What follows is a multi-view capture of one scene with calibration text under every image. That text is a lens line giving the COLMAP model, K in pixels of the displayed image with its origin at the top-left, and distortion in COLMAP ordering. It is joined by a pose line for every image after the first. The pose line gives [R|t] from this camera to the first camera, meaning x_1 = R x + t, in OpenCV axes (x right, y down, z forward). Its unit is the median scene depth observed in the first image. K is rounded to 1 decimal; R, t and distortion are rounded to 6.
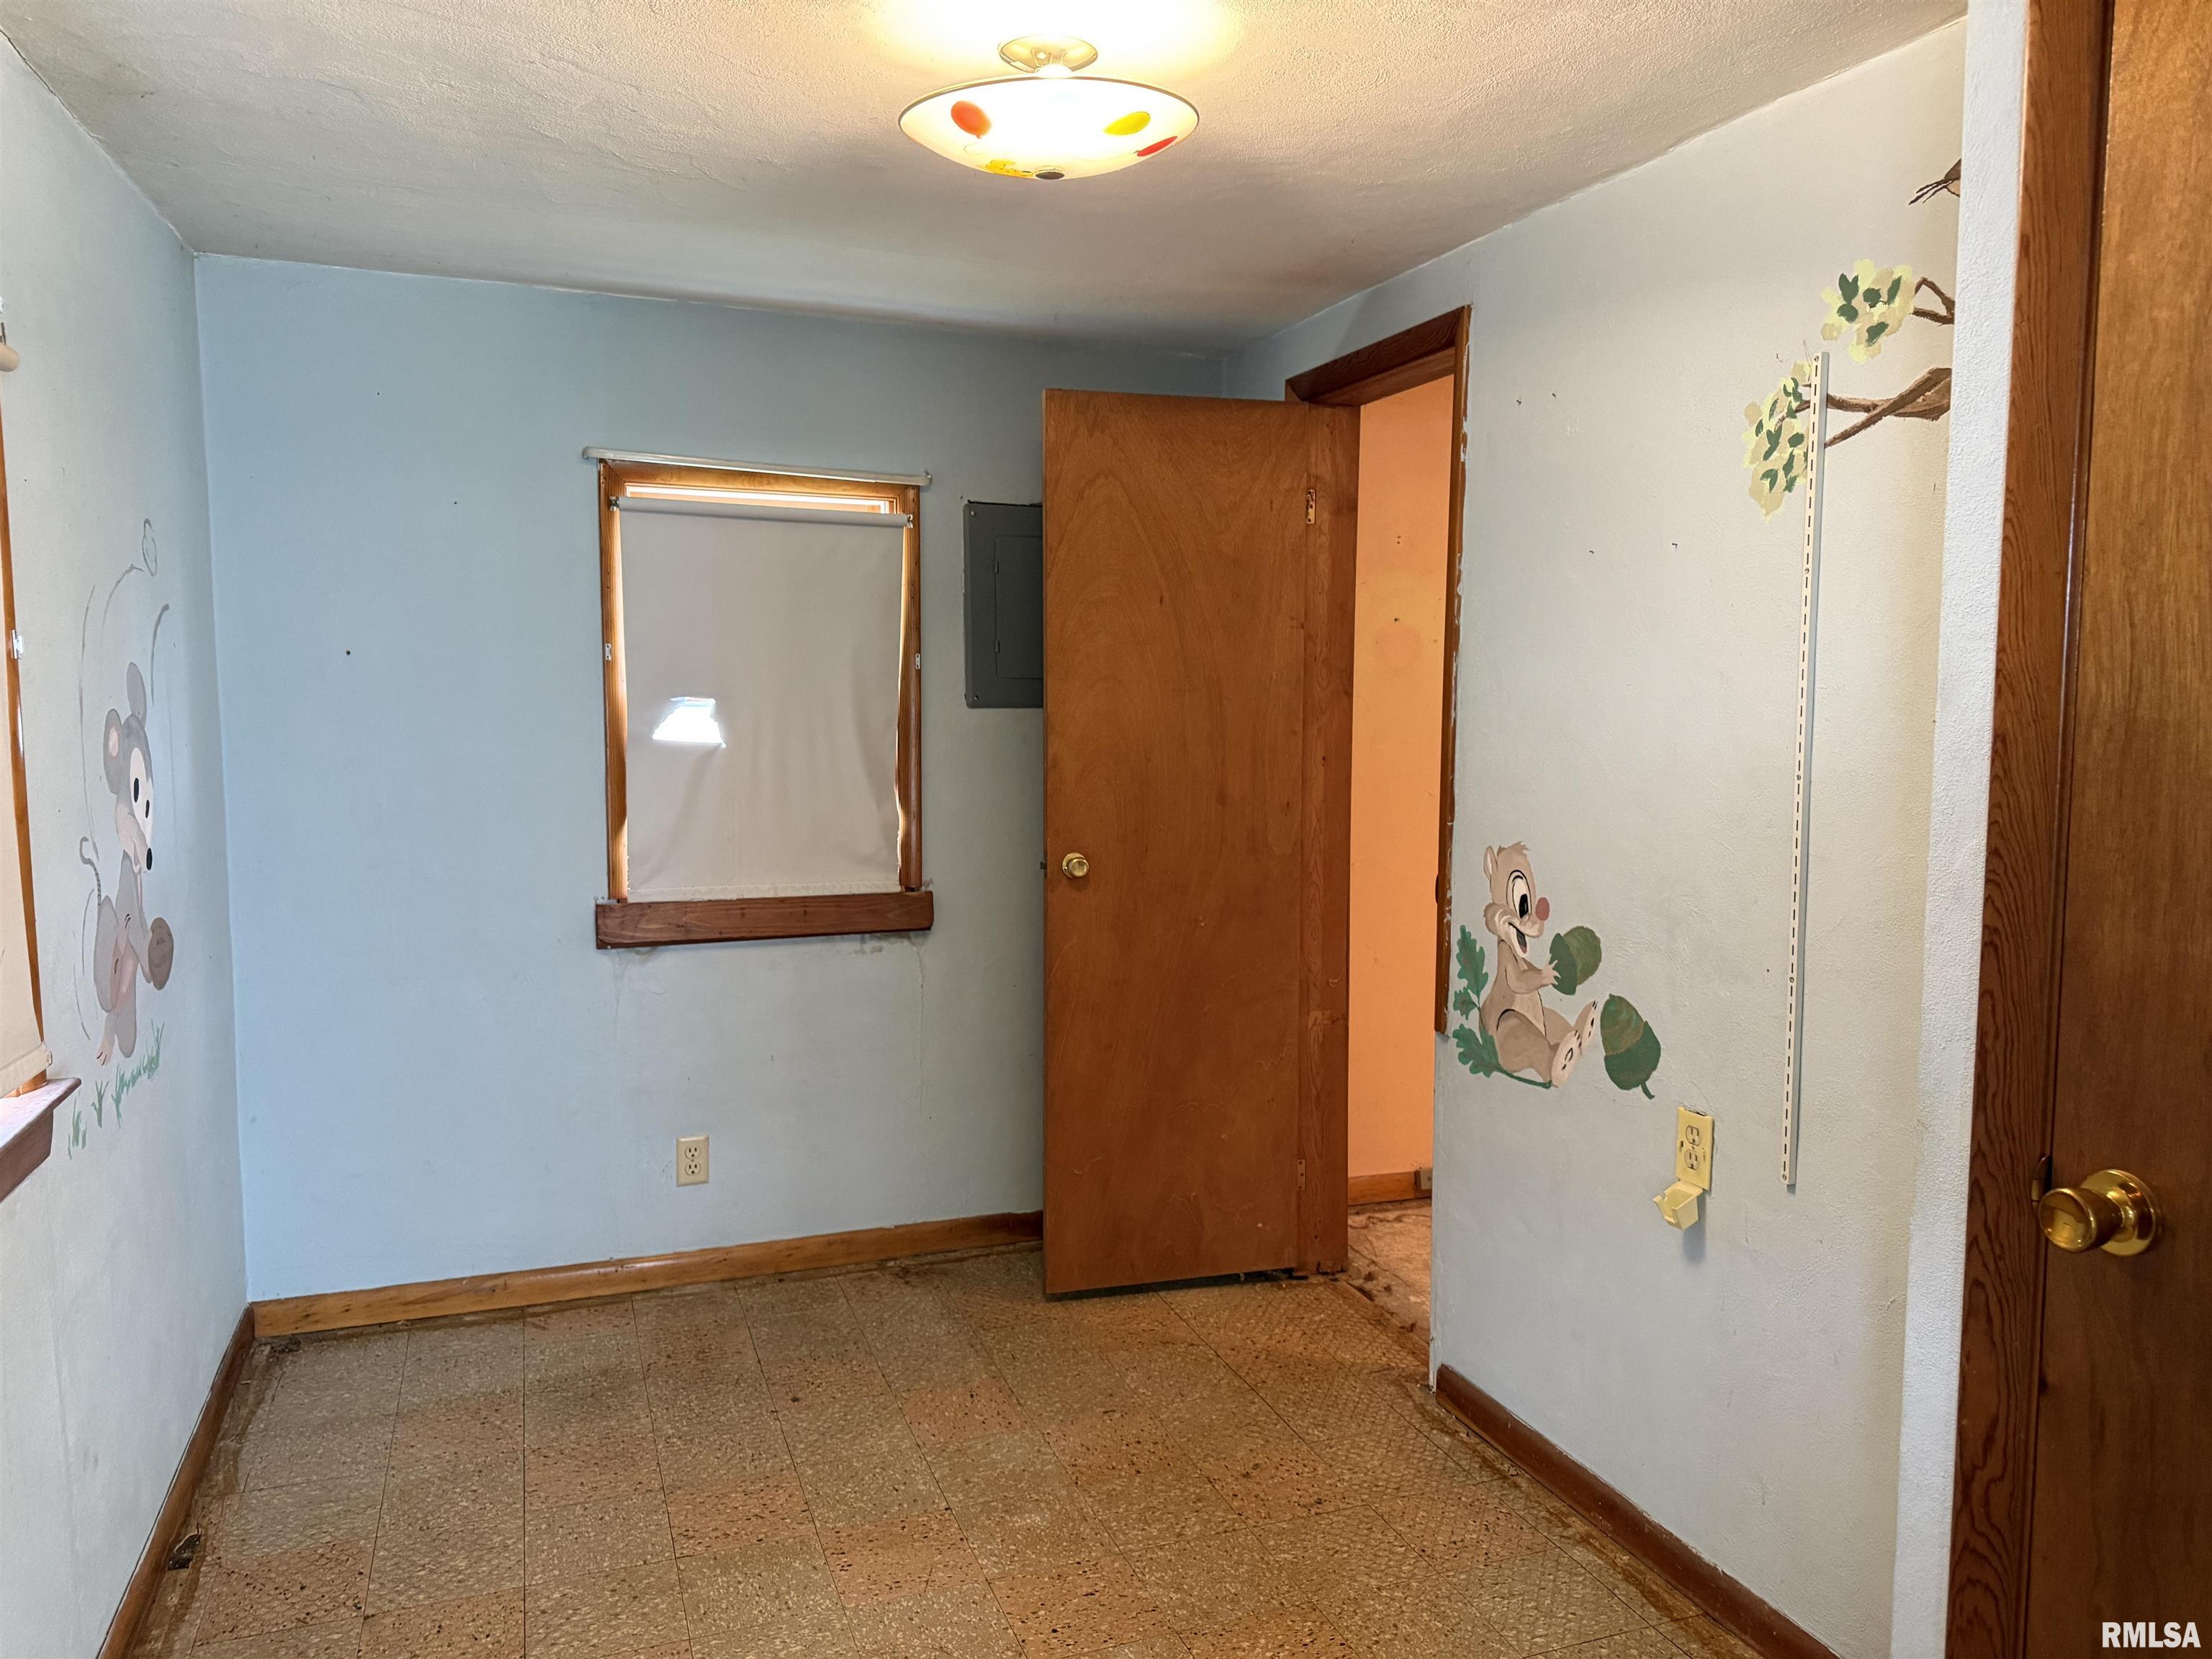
lens RADIAL K [[1595.4, 0, 1124.5], [0, 1595.4, 836.5], [0, 0, 1]] dist [0.081983, -0.109004]
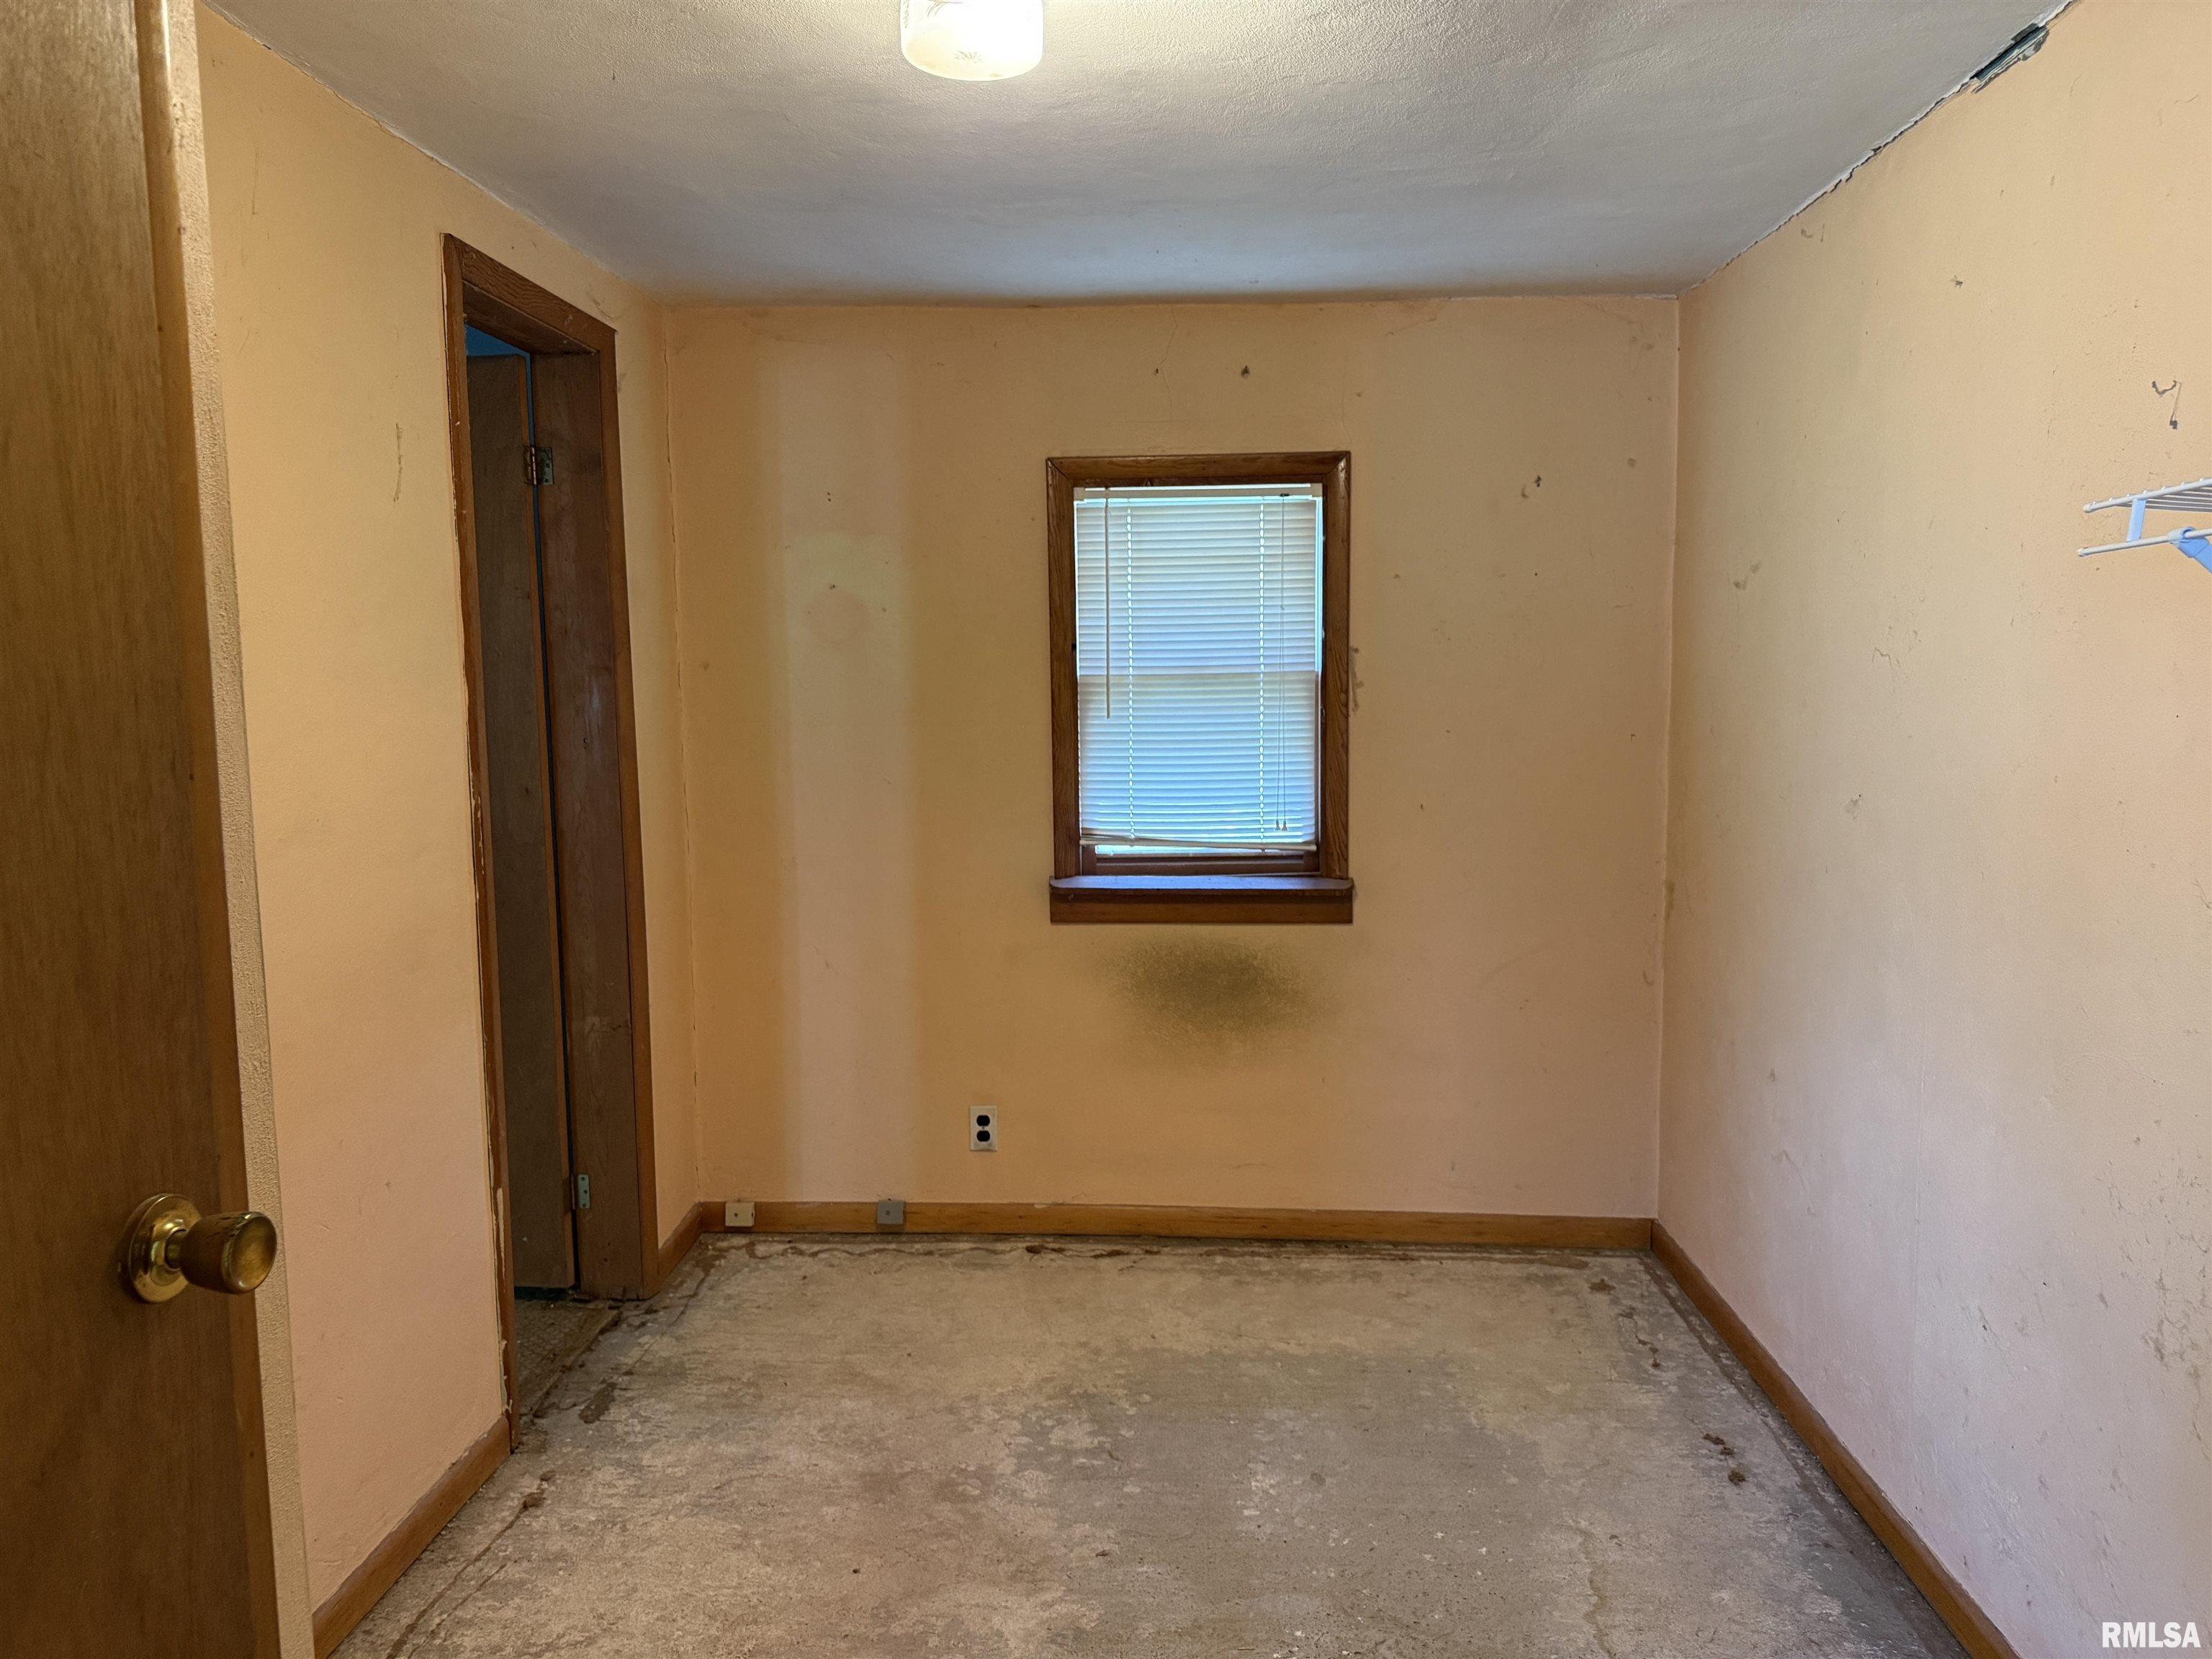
lens RADIAL K [[1595.4, 0, 1124.5], [0, 1595.4, 836.5], [0, 0, 1]] dist [0.081983, -0.109004]
pose [[0.916754, 0.024182, -0.398720, 0.753230], [-0.020857, 0.999702, 0.012676, -0.011569], [0.398908, -0.003305, 0.916985, 0.267154]]
